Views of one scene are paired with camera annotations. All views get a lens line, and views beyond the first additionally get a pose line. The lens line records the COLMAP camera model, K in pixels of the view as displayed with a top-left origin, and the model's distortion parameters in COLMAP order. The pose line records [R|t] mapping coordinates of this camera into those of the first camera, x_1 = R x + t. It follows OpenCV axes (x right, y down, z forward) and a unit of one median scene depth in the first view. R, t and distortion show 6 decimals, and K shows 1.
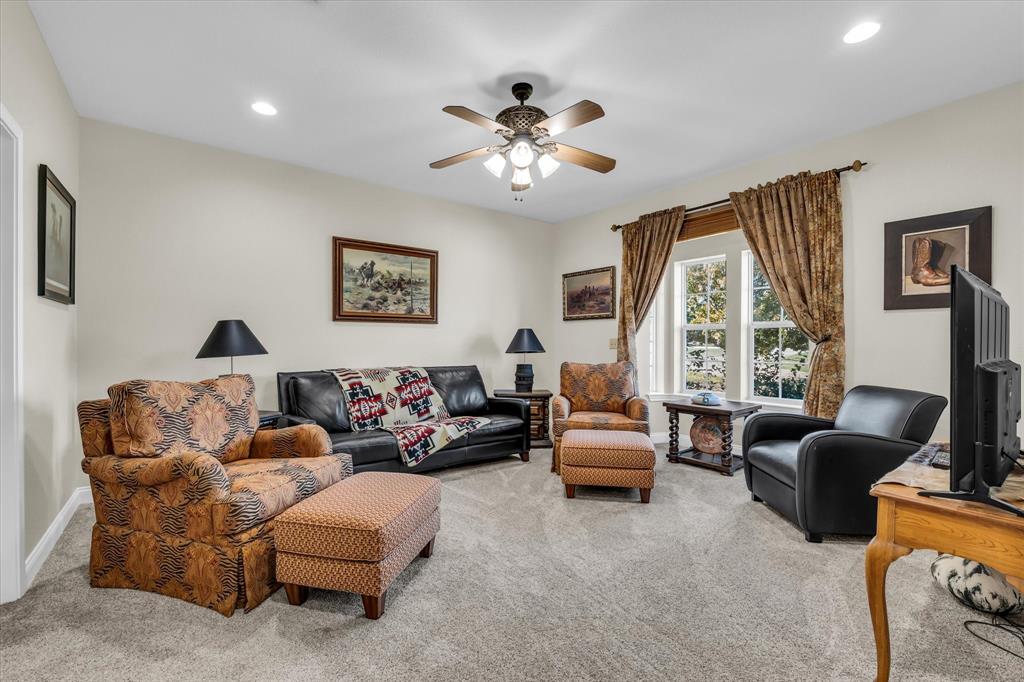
lens RADIAL K [[429.4, 0, 504.5], [0, 429.4, 345.6], [0, 0, 1]] dist [-0.011630, 0.000736]
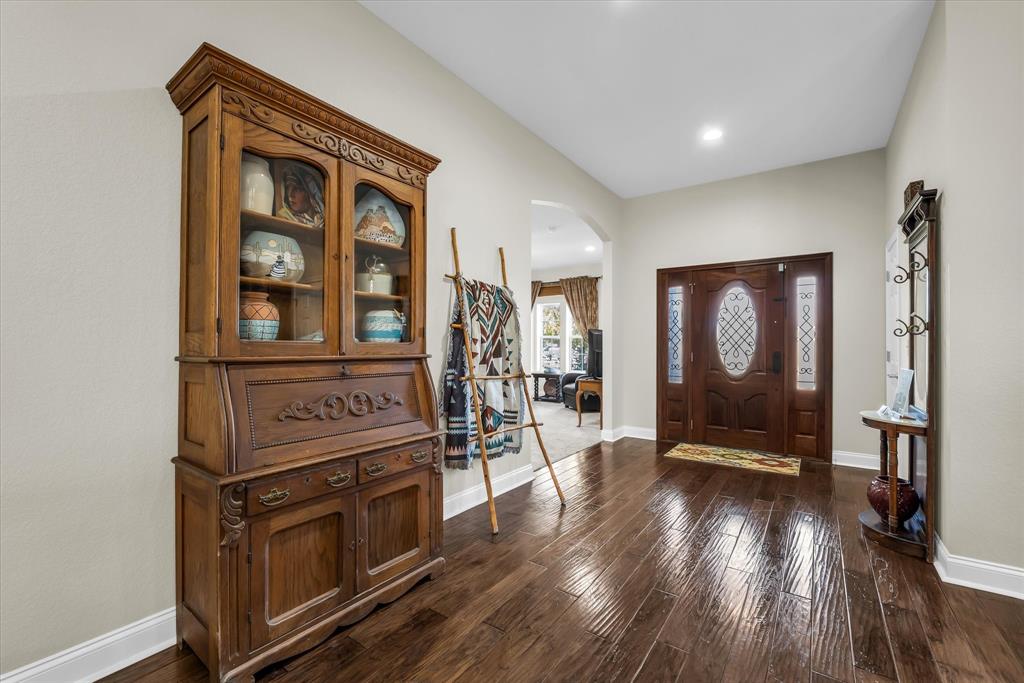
lens RADIAL K [[429.4, 0, 520.1], [0, 429.4, 341.3], [0, 0, 1]] dist [-0.011630, 0.000736]
pose [[0.948243, -0.005312, 0.317500, -0.371103], [0.005830, 0.999983, -0.000681, -0.027051], [-0.317491, 0.002497, 0.948258, -1.029660]]
